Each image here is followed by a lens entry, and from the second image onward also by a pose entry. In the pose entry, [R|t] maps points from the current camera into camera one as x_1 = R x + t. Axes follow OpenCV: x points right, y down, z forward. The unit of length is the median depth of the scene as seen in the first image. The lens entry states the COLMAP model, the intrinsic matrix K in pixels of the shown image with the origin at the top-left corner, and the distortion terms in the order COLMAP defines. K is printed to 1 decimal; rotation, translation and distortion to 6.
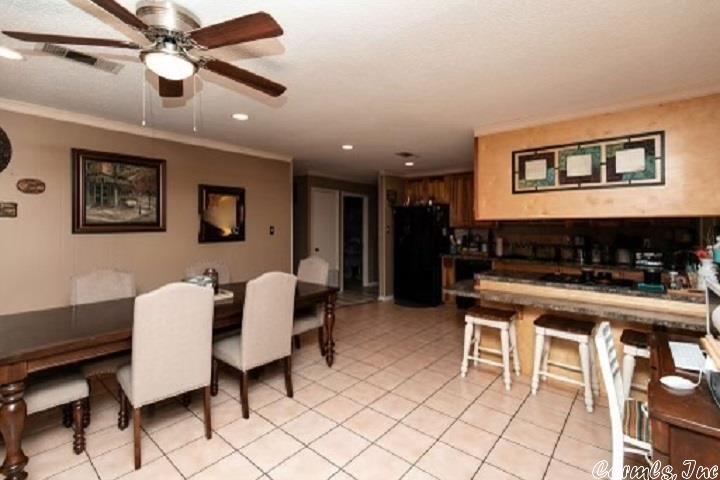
lens RADIAL K [[330.7, 0, 365.0], [0, 330.7, 221.1], [0, 0, 1]] dist [0.015410, -0.000623]
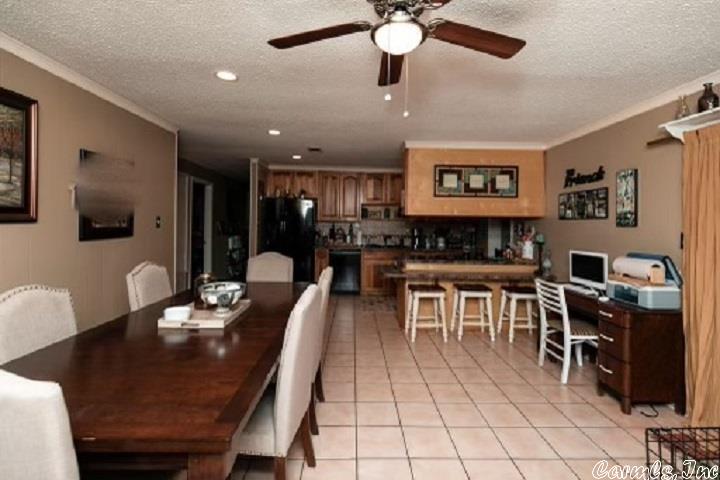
lens RADIAL K [[330.7, 0, 365.0], [0, 330.7, 221.1], [0, 0, 1]] dist [0.015410, -0.000623]
pose [[0.740628, 0.012048, 0.671808, -0.656710], [-0.024369, 0.999663, 0.008938, 0.010599], [-0.671474, -0.022991, 0.740672, 0.204338]]
